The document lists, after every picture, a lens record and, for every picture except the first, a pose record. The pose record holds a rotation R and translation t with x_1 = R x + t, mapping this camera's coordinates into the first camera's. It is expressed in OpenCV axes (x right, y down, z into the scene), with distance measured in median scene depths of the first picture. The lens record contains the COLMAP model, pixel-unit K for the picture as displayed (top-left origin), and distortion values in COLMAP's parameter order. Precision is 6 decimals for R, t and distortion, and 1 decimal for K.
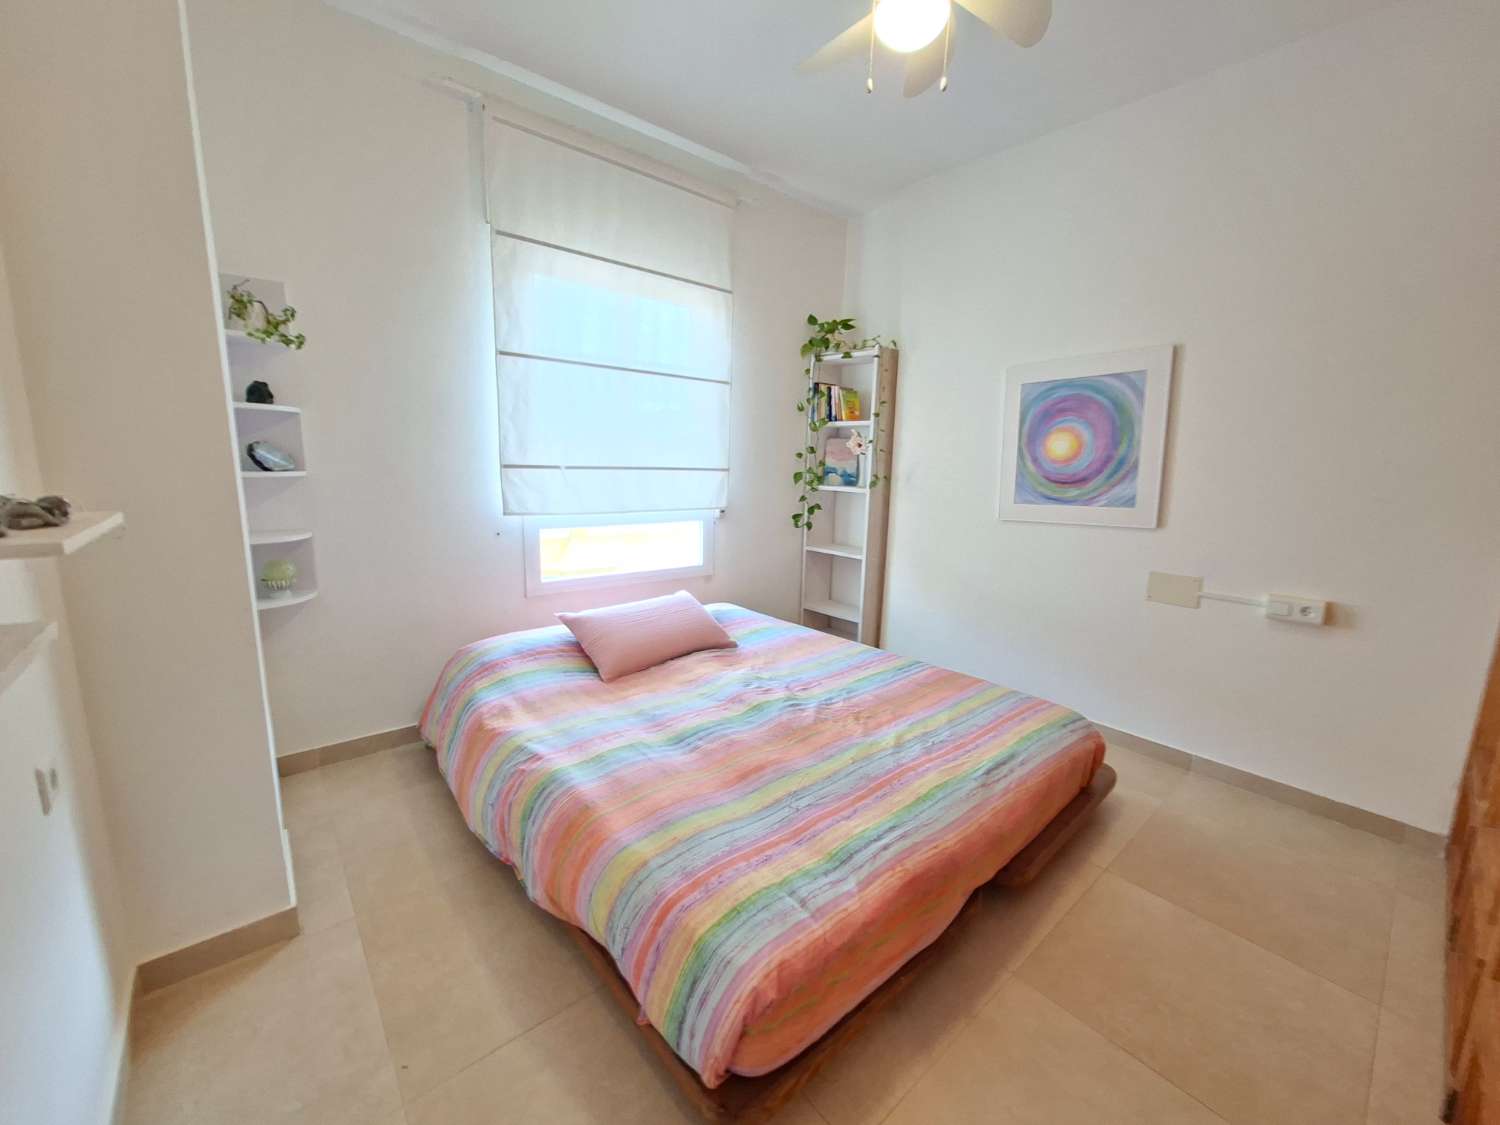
lens RADIAL K [[594.4, 0, 756.4], [0, 594.4, 561.1], [0, 0, 1]] dist [-0.002191, 0.000510]
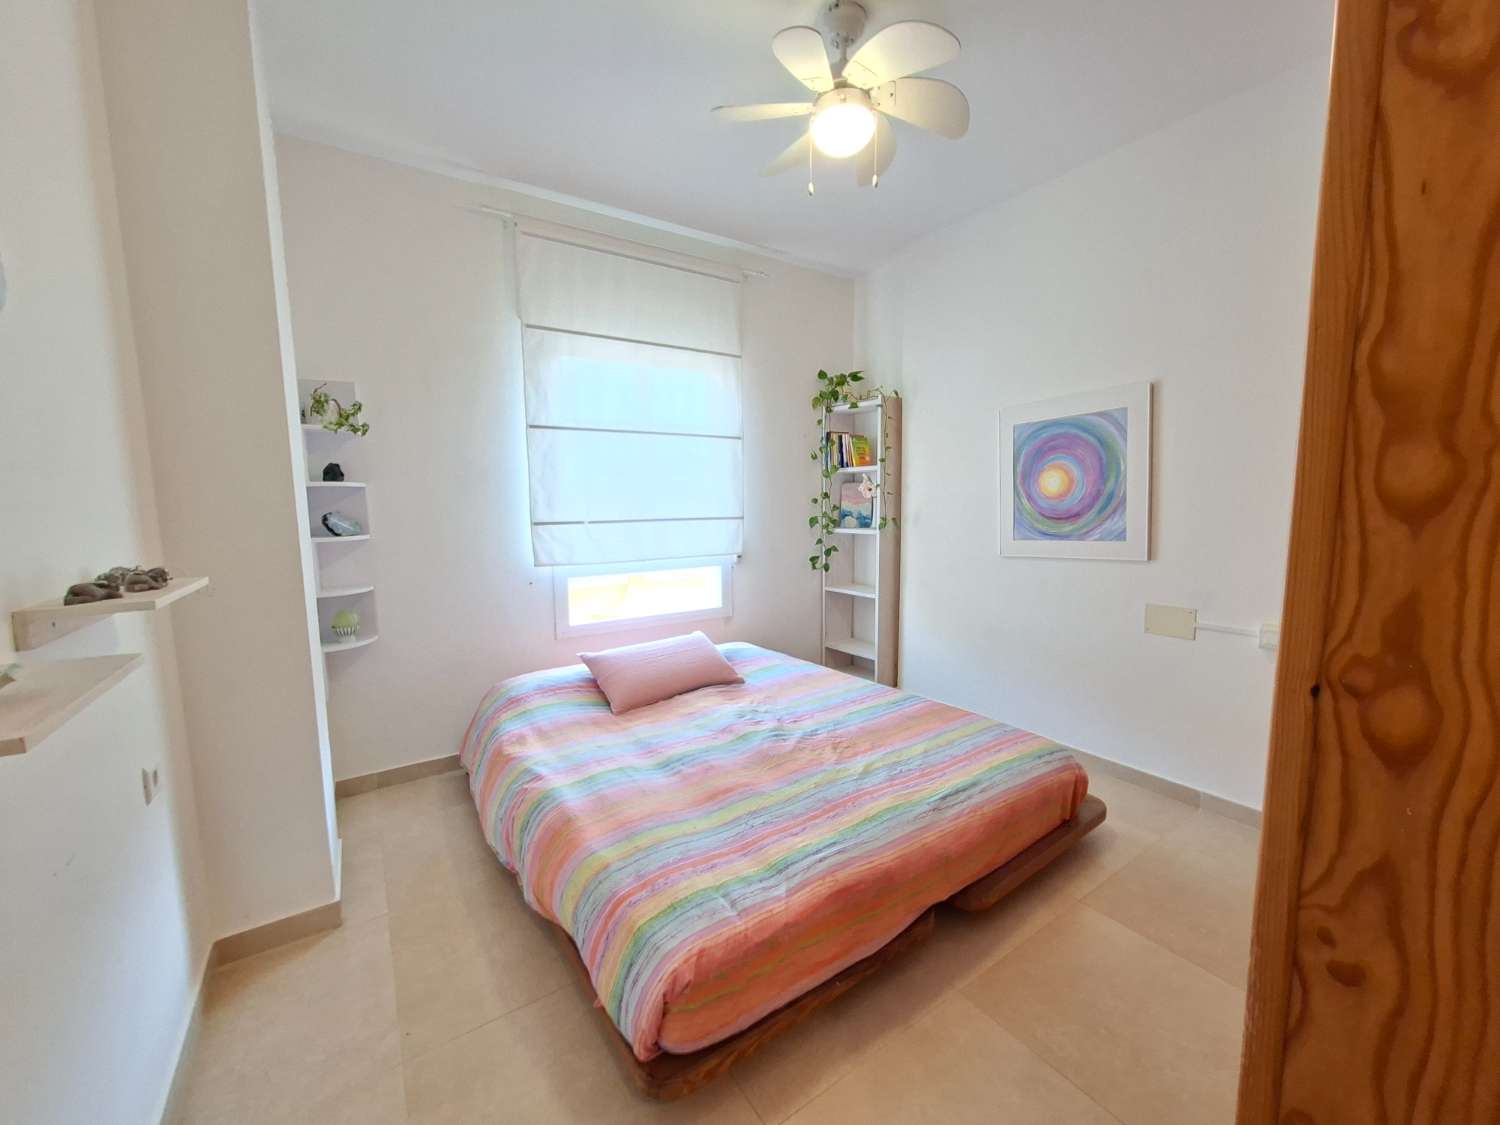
lens RADIAL K [[596.2, 0, 756.4], [0, 596.2, 564.6], [0, 0, 1]] dist [-0.001498, -0.000081]
pose [[0.992701, -0.028963, -0.117072, 0.154096], [0.021491, 0.997680, -0.064589, 0.002163], [0.118671, 0.061602, 0.991021, -0.091860]]
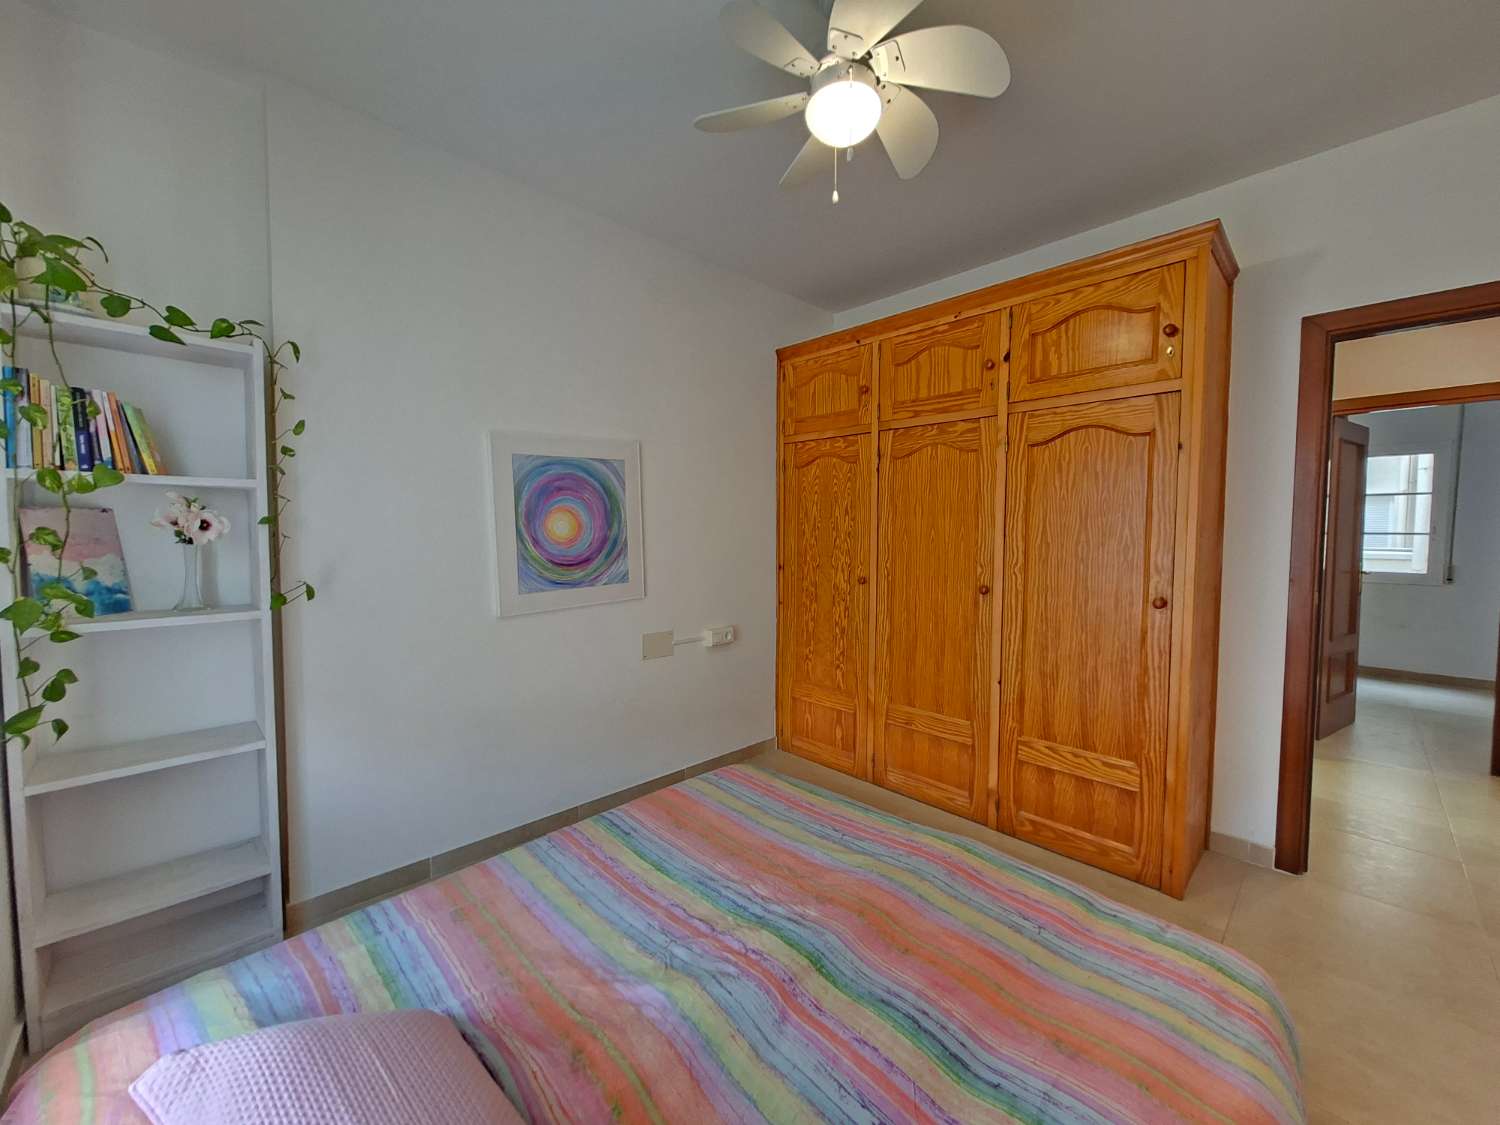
lens RADIAL K [[594.4, 0, 756.4], [0, 594.4, 561.1], [0, 0, 1]] dist [-0.002191, 0.000510]
pose [[-0.058456, -0.081581, 0.994951, -0.557208], [0.167873, 0.981659, 0.090355, -0.222956], [-0.984074, 0.172308, -0.043689, 0.961008]]
